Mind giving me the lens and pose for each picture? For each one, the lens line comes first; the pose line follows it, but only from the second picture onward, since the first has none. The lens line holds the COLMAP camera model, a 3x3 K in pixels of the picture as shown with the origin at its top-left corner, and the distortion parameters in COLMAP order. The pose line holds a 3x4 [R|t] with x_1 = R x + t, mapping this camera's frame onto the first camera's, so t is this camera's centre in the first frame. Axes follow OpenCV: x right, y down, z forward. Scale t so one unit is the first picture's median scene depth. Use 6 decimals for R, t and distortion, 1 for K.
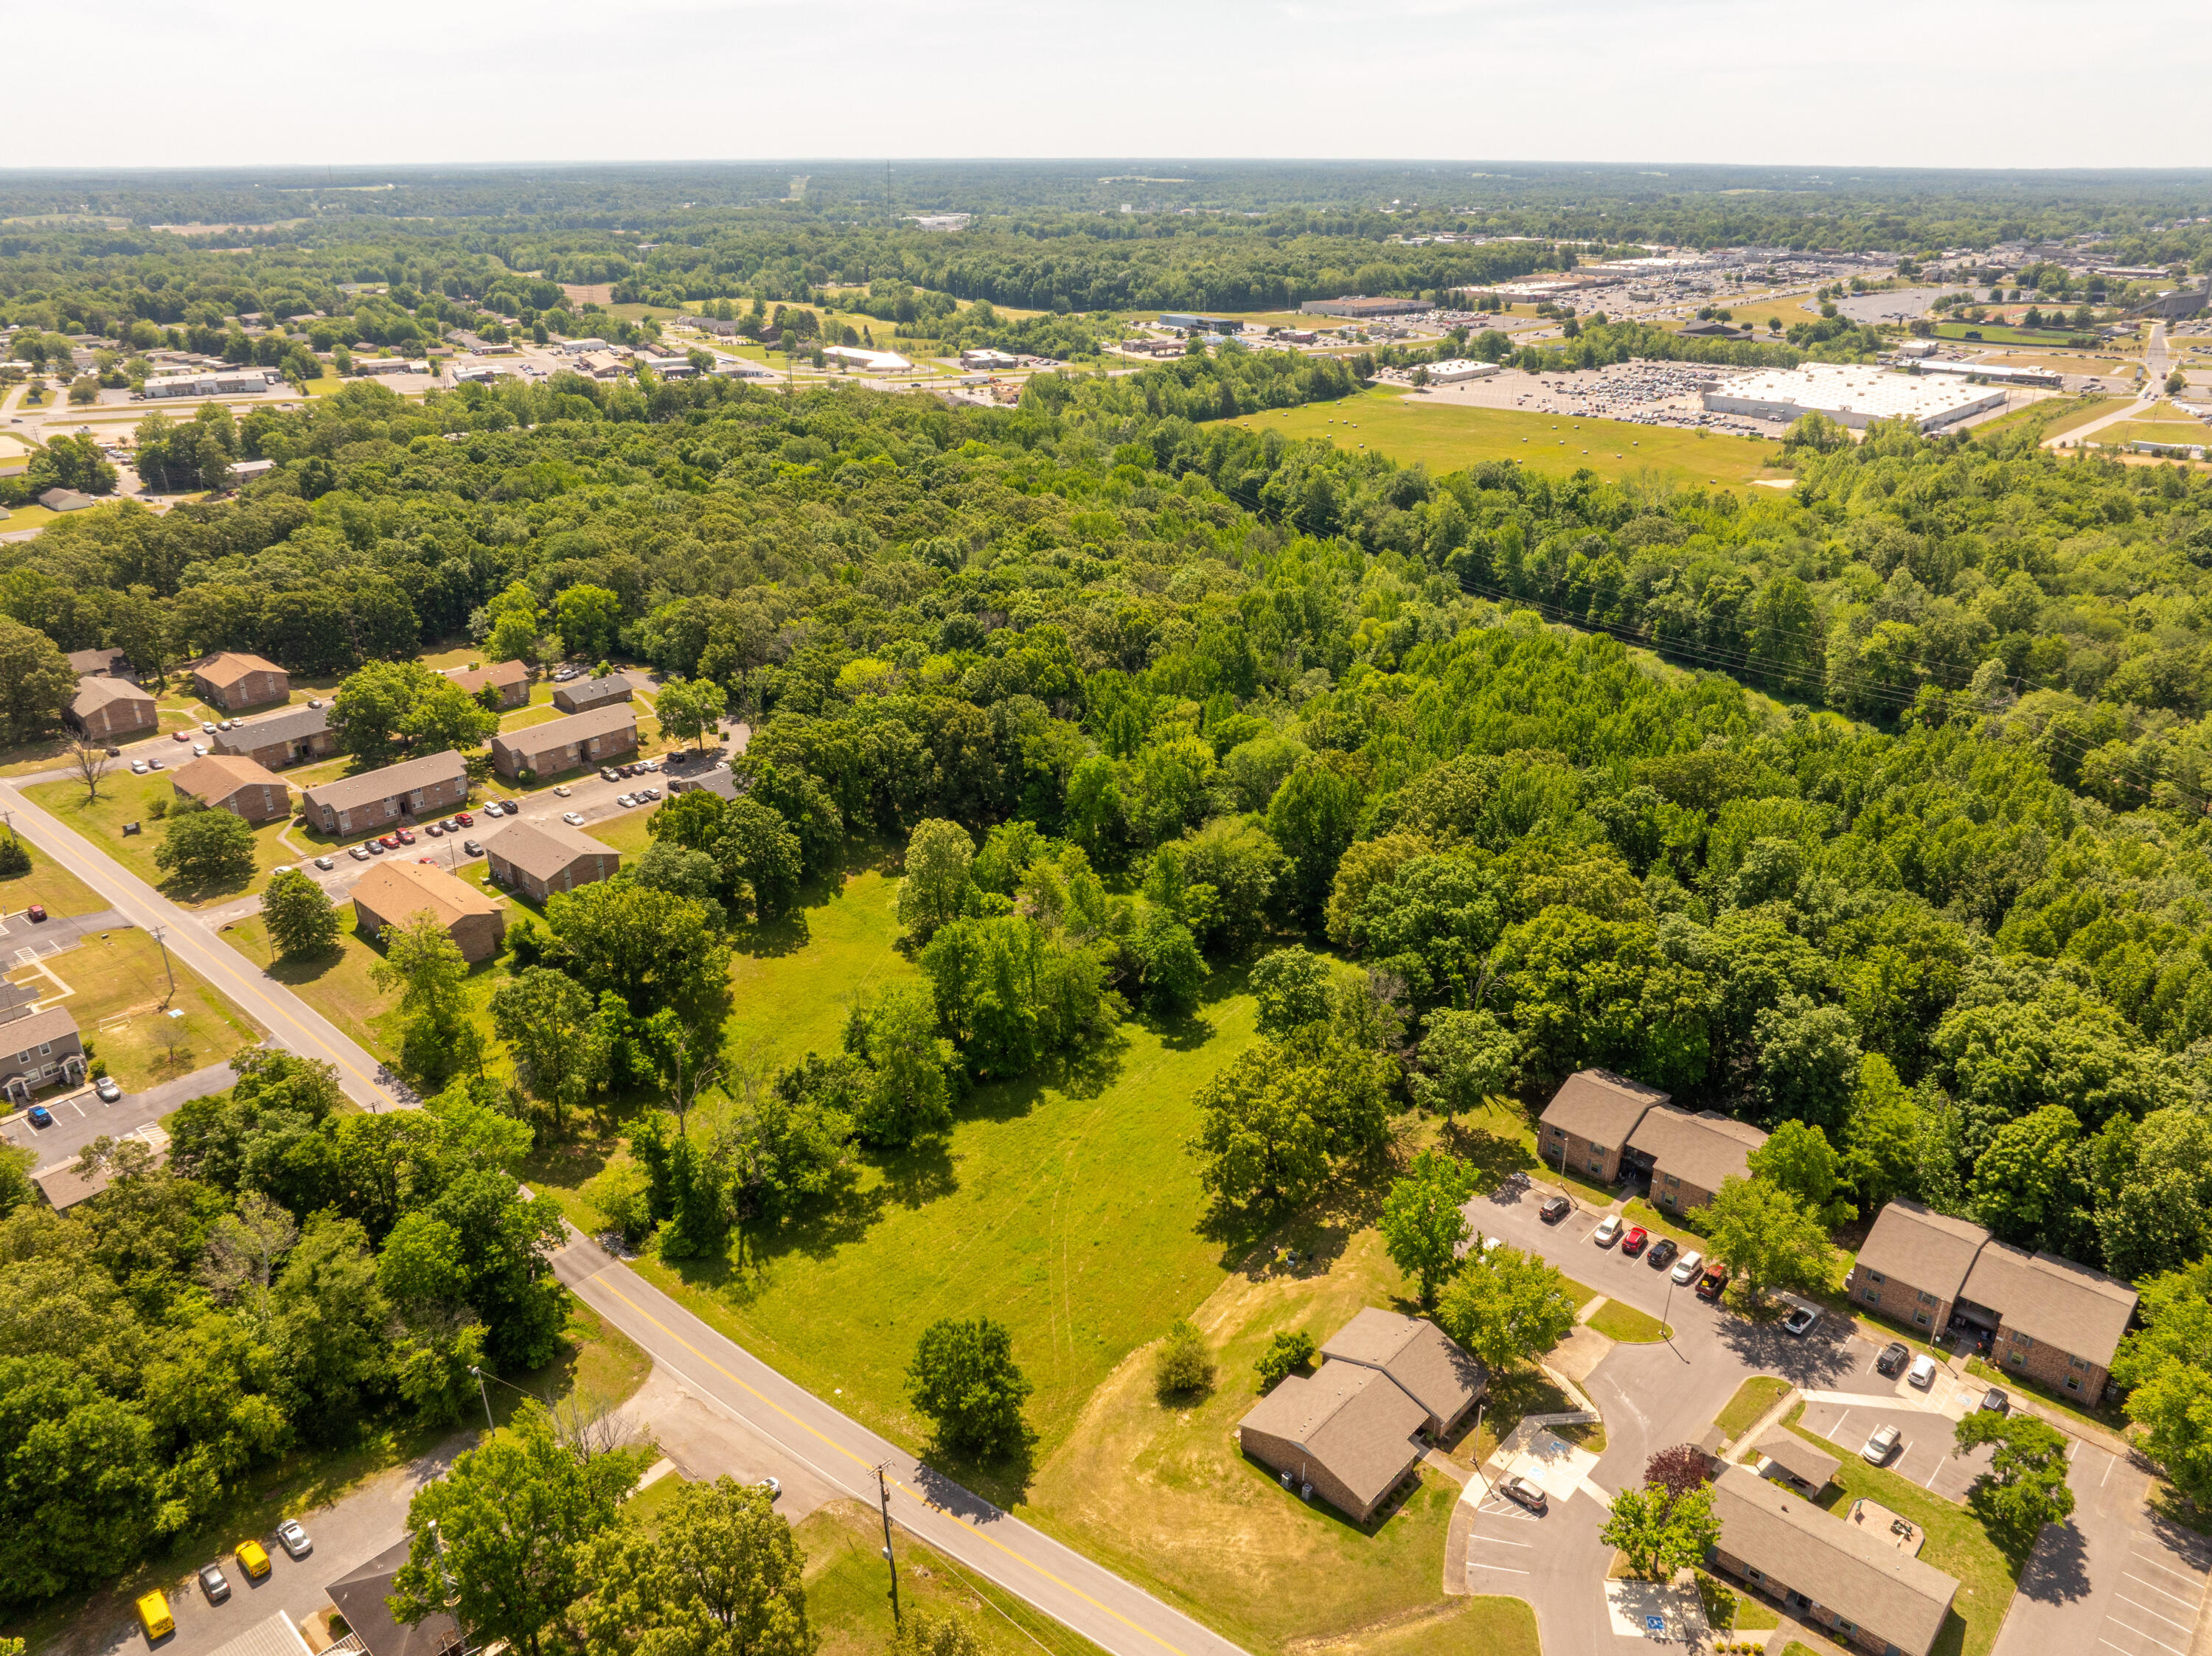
lens RADIAL K [[1565.2, 0, 1106.0], [0, 1565.2, 828.0], [0, 0, 1]] dist [-0.051606, 0.023999]
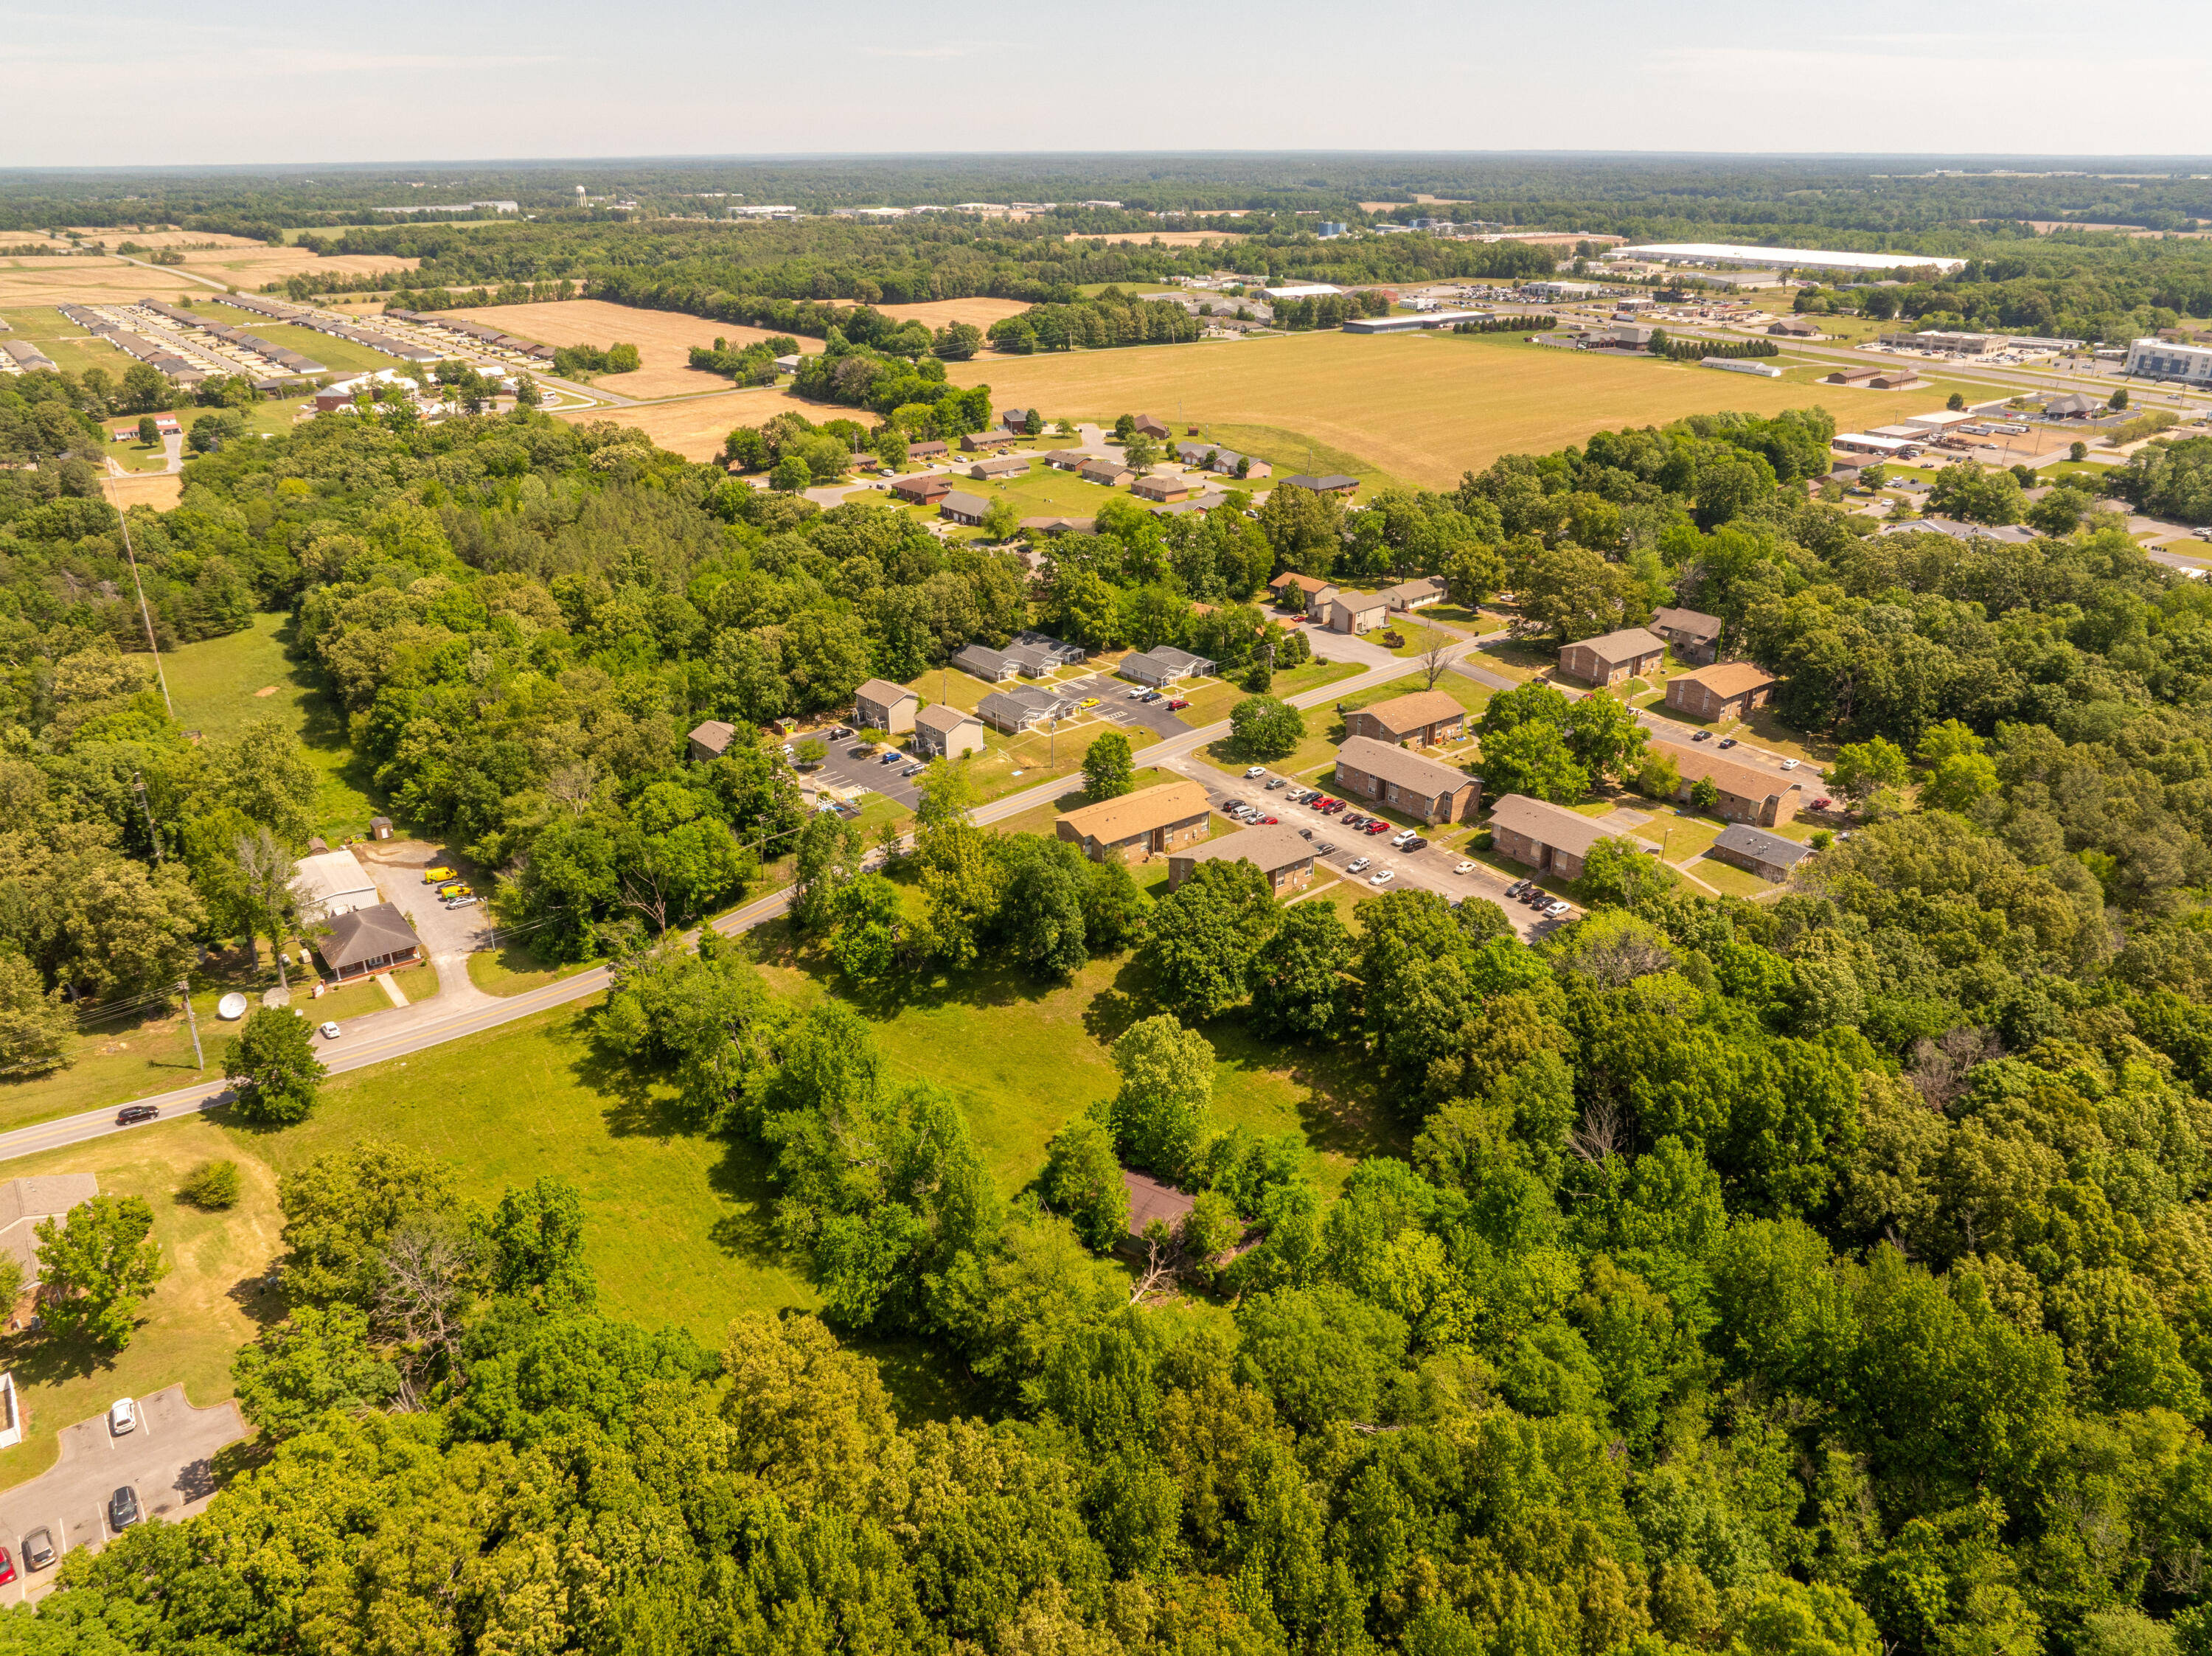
lens RADIAL K [[1565.2, 0, 1106.0], [0, 1565.2, 828.0], [0, 0, 1]] dist [-0.051606, 0.023999]
pose [[-0.177193, 0.397312, -0.900414, 0.678101], [-0.390062, 0.811617, 0.434891, -0.501333], [0.903579, 0.428277, 0.011163, 1.155525]]
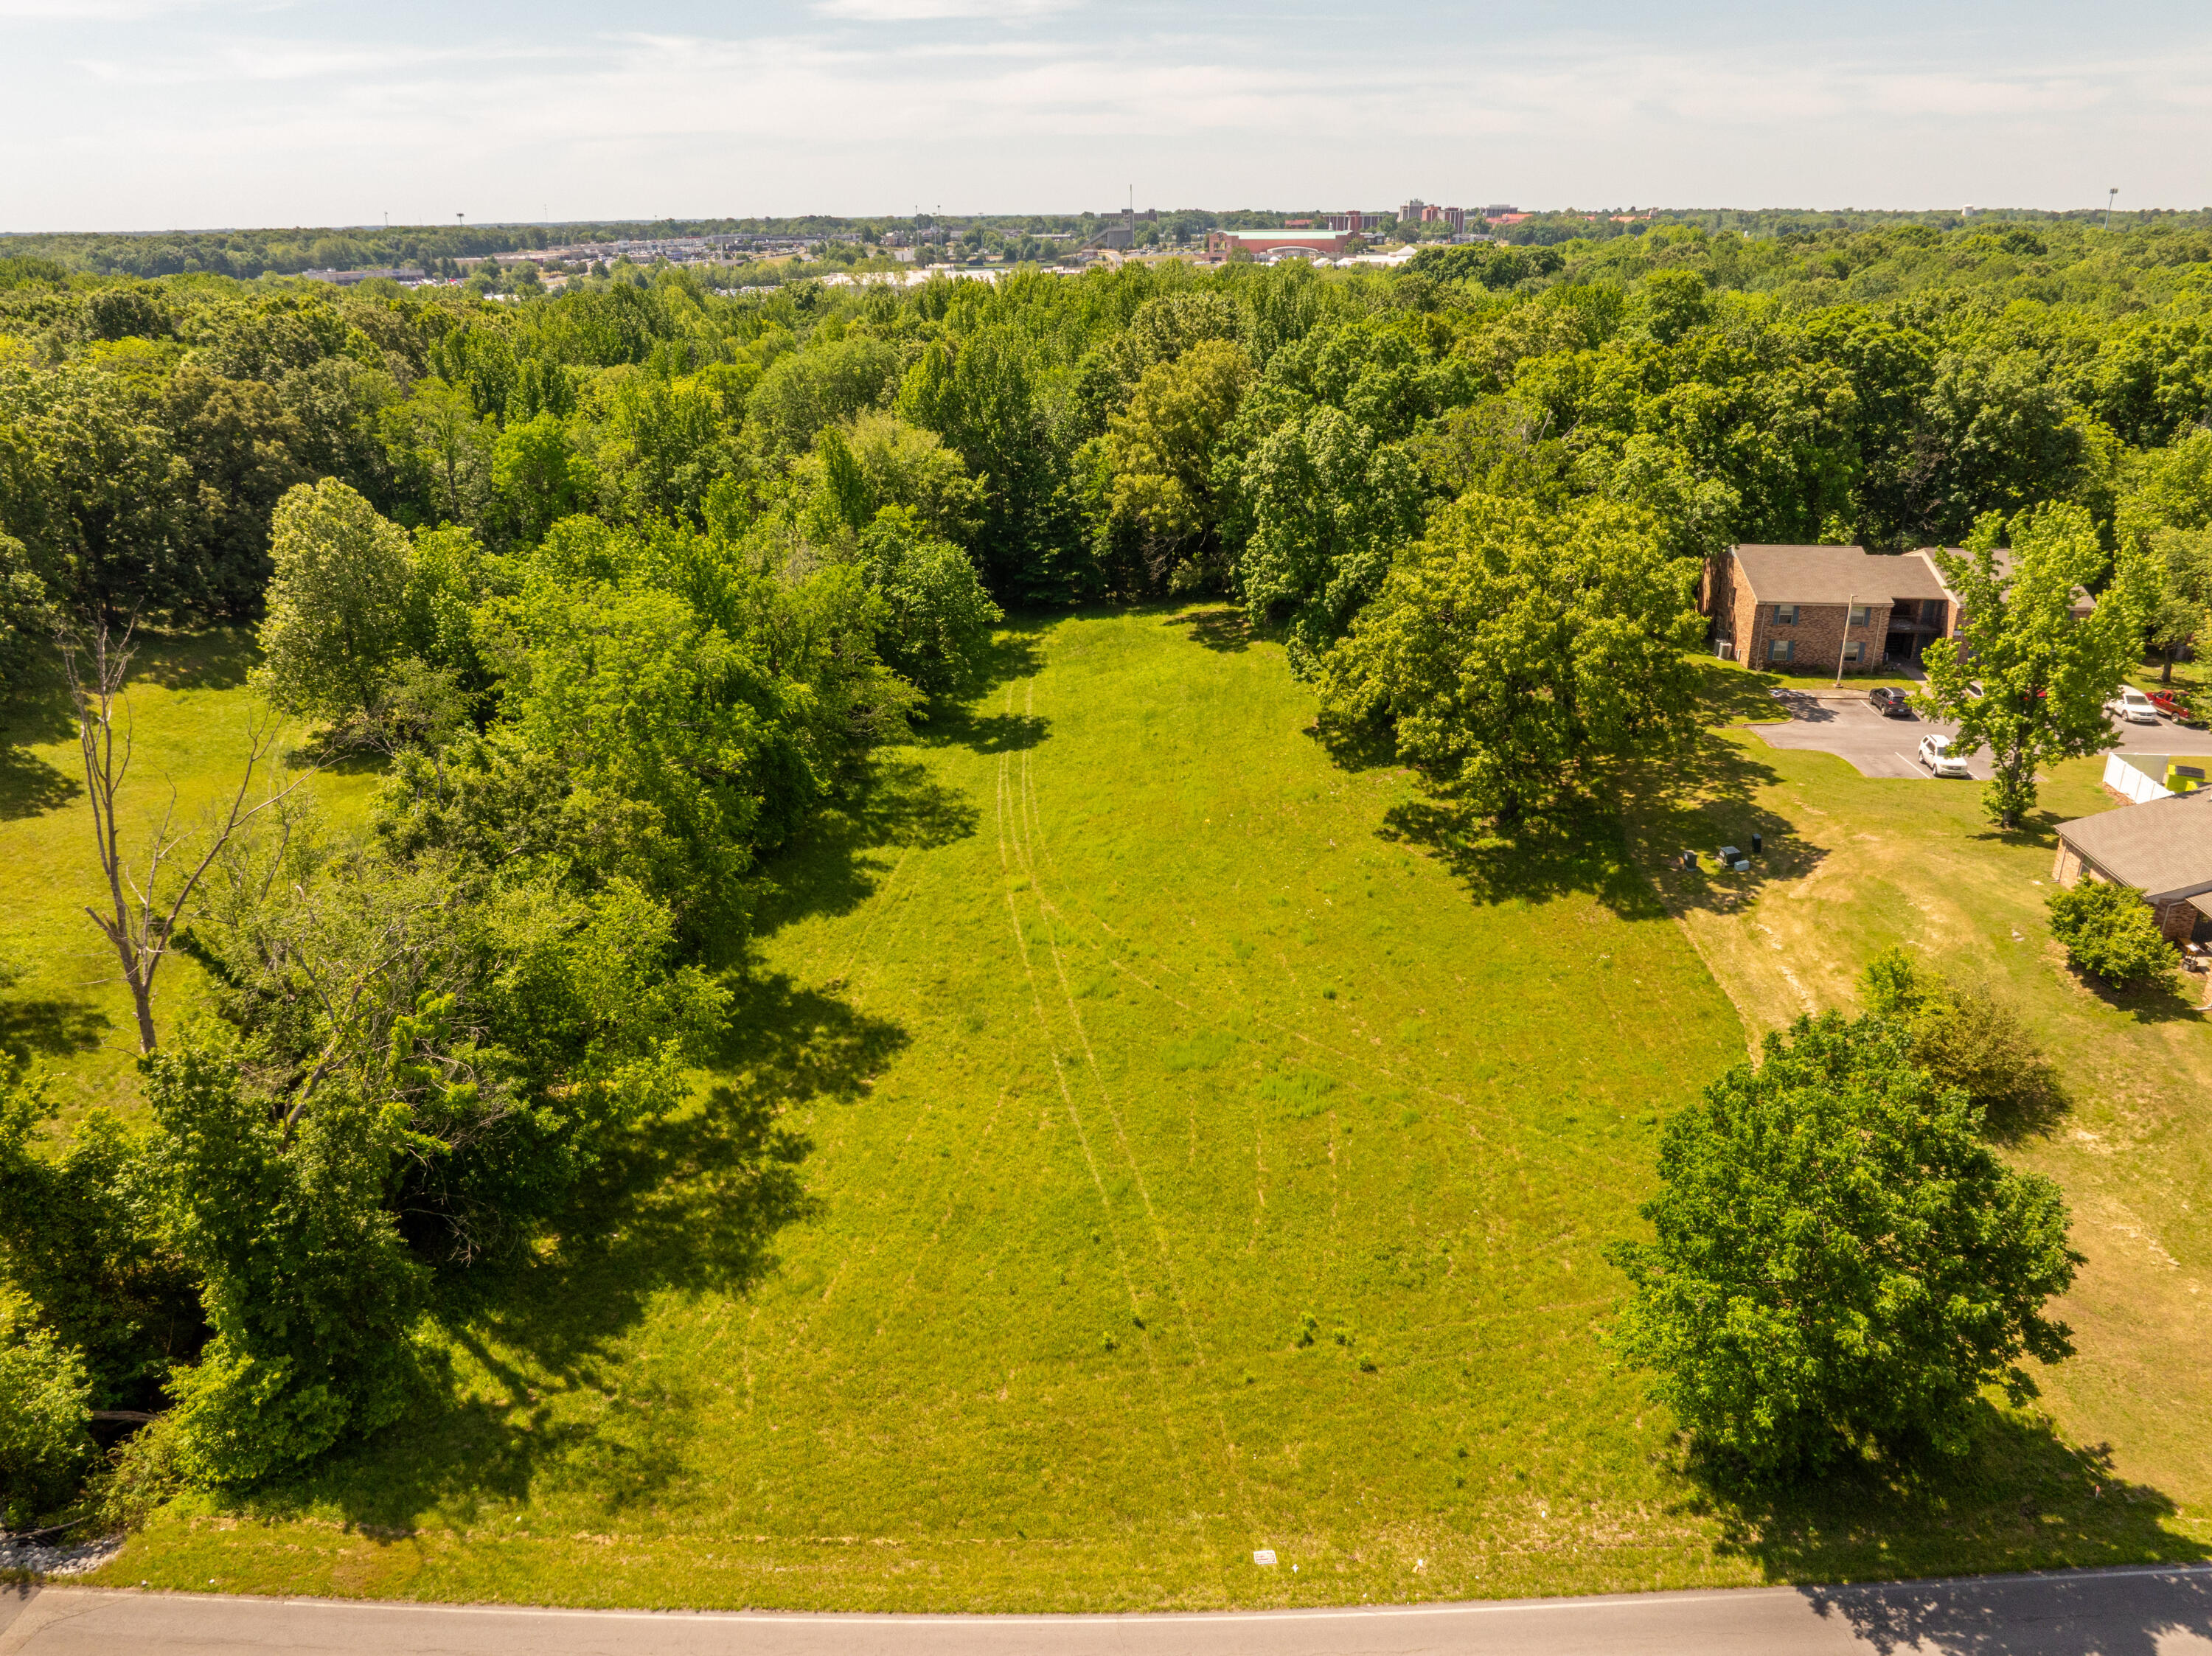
lens RADIAL K [[1565.2, 0, 1106.0], [0, 1565.2, 828.0], [0, 0, 1]] dist [-0.051606, 0.023999]
pose [[0.793435, -0.229409, 0.563766, -0.255912], [0.251884, 0.966972, 0.038985, 0.170378], [-0.554089, 0.111072, 0.825014, 0.606498]]
